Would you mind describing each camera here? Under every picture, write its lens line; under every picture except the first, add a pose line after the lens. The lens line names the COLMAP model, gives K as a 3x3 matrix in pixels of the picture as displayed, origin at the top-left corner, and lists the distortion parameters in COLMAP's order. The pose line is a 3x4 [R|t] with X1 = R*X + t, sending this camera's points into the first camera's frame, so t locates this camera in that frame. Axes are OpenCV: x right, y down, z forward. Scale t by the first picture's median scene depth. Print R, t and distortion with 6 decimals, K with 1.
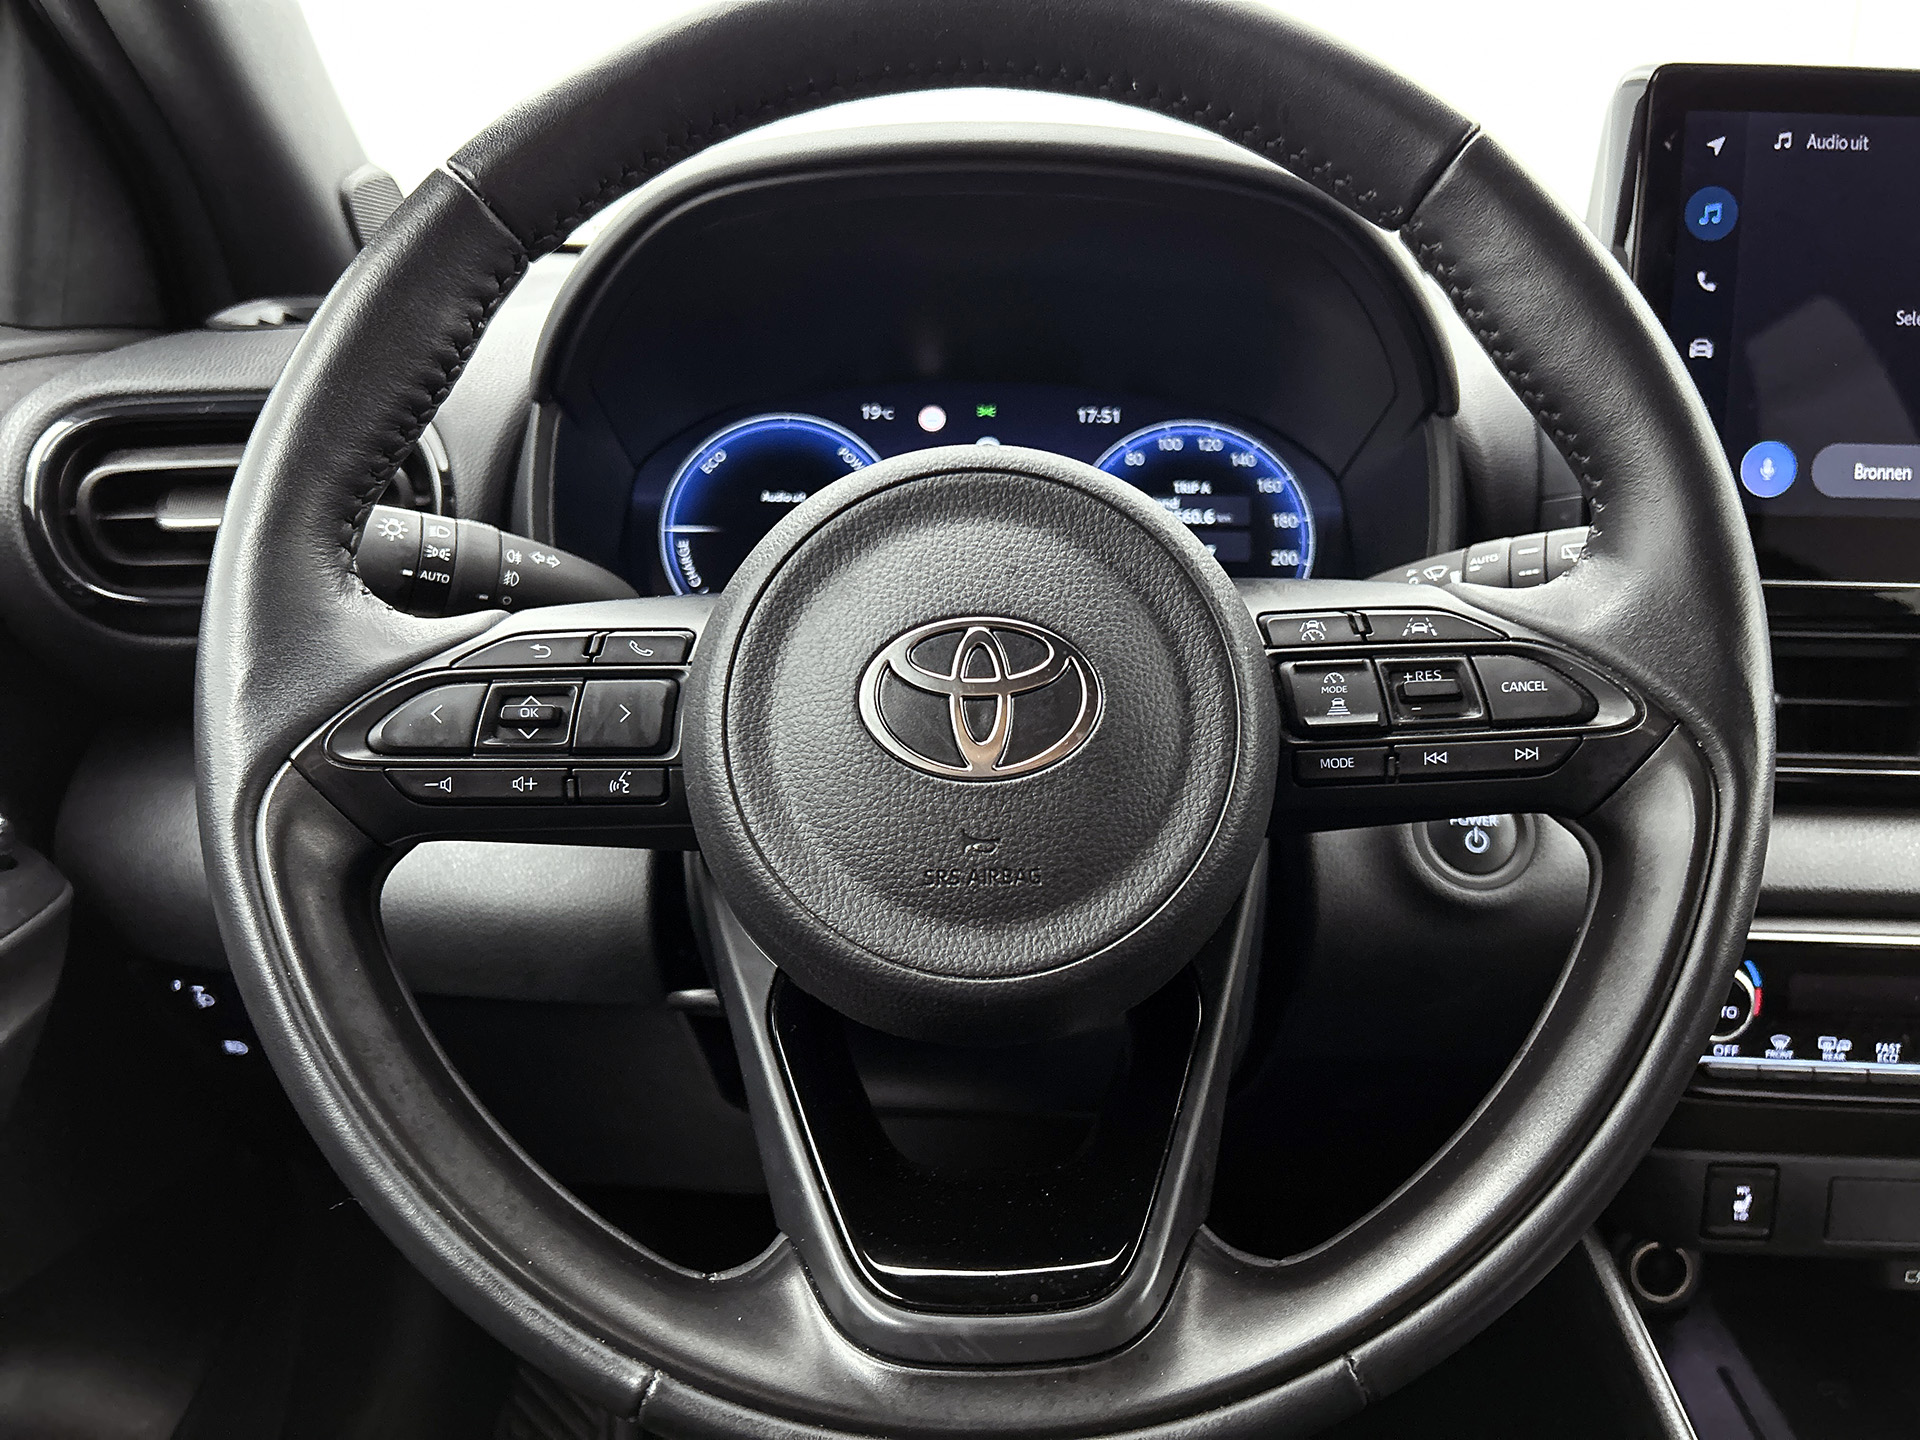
lens RADIAL K [[1459.2, 0, 939.0], [0, 1459.2, 716.5], [0, 0, 1]] dist [0.050364, -0.052341]
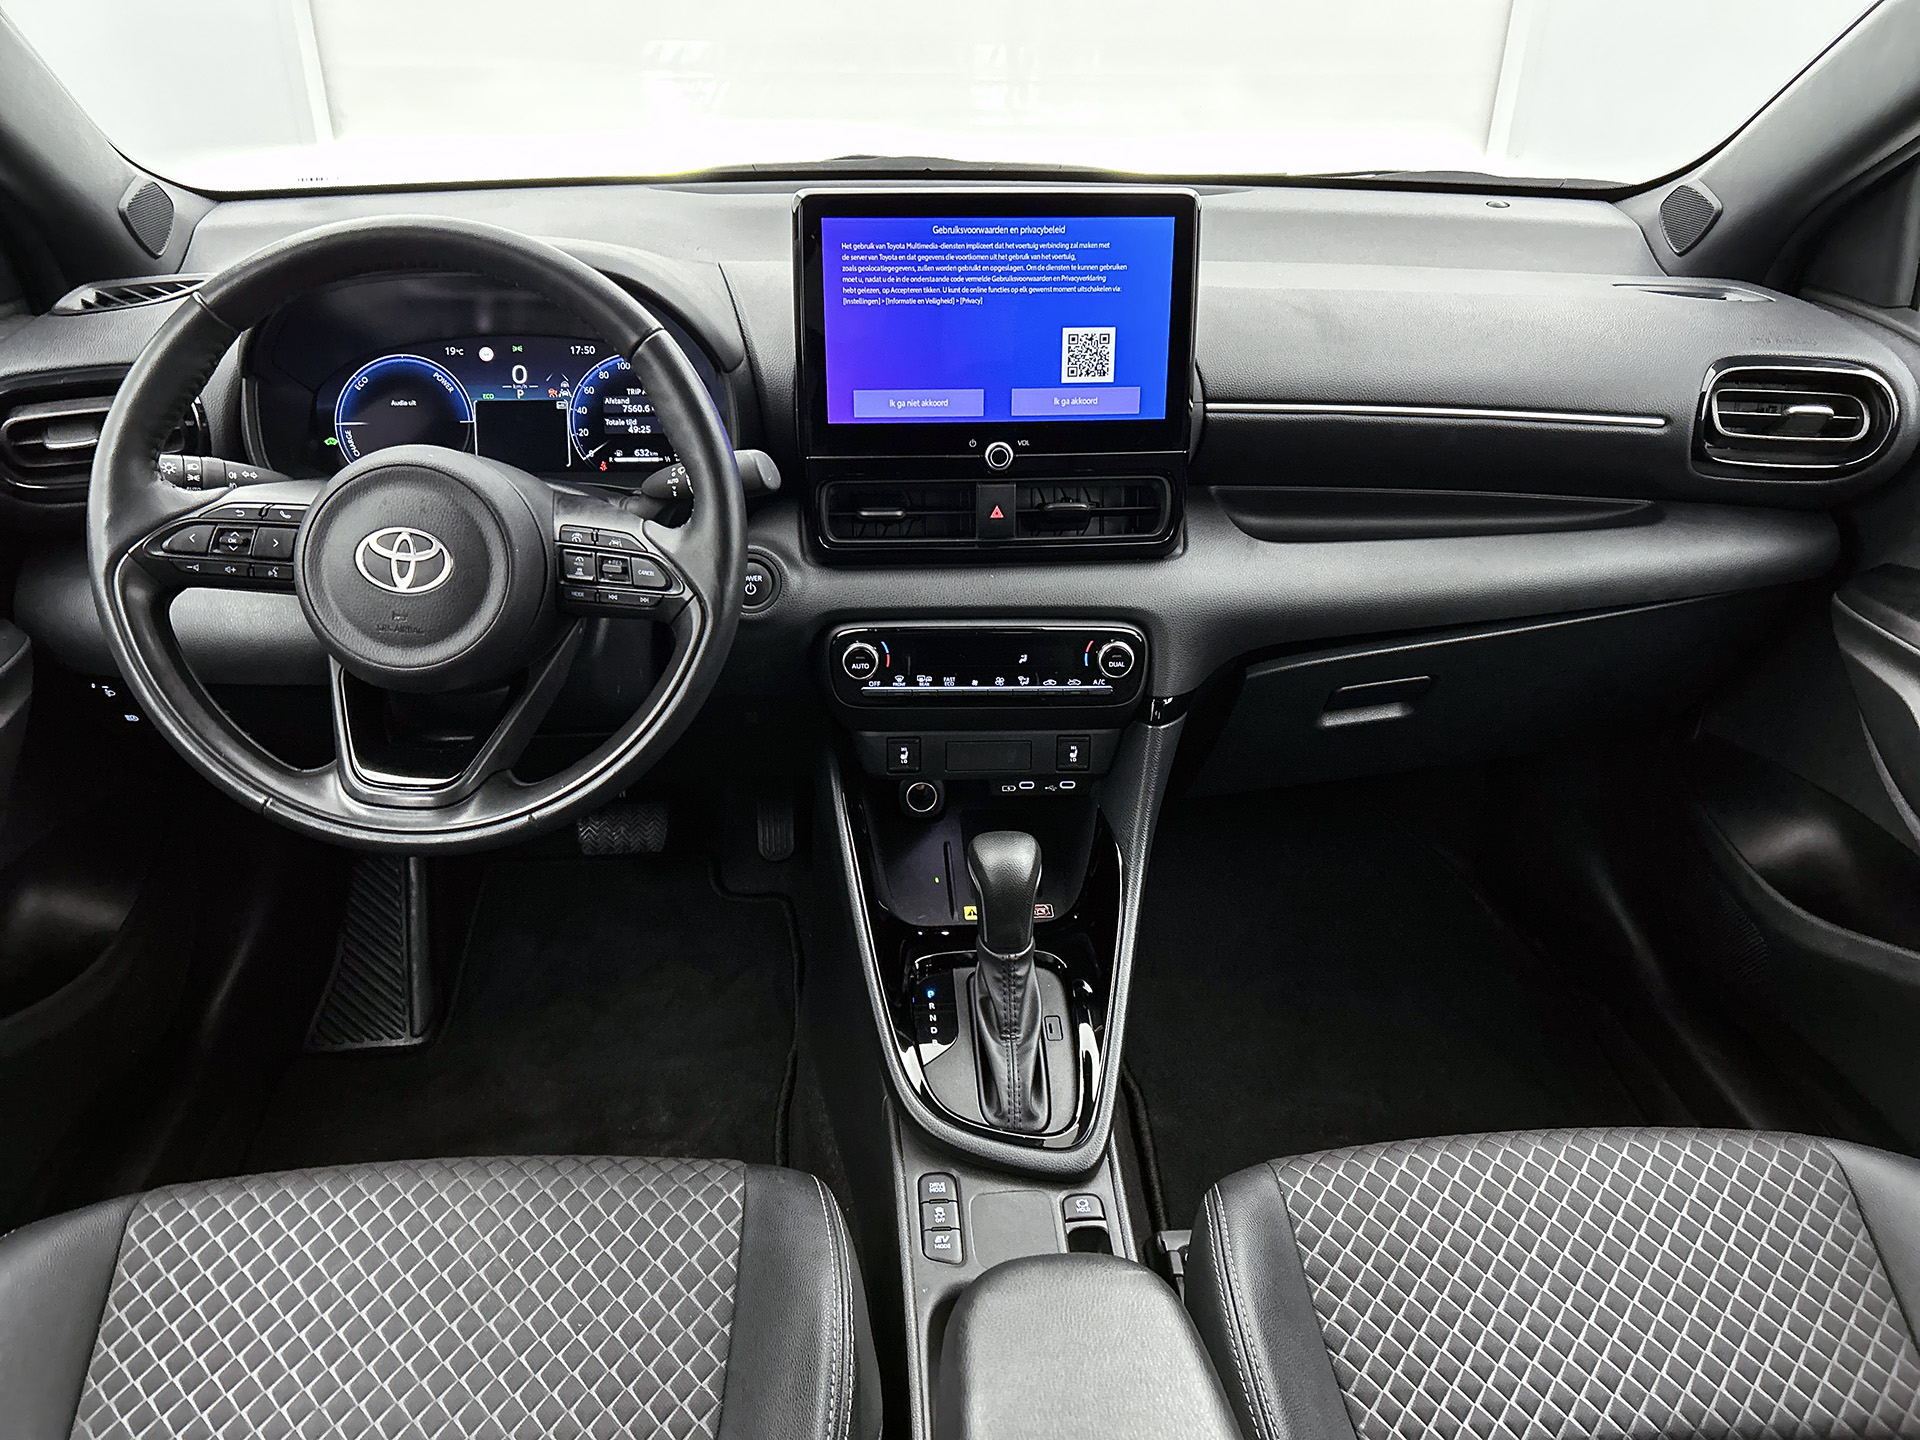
lens RADIAL K [[1459.2, 0, 939.0], [0, 1459.2, 716.5], [0, 0, 1]] dist [0.050364, -0.052341]
pose [[0.997014, -0.044427, 0.063168, 0.461251], [0.029967, 0.976426, 0.213764, -0.157258], [-0.071176, -0.211233, 0.974841, -0.968971]]
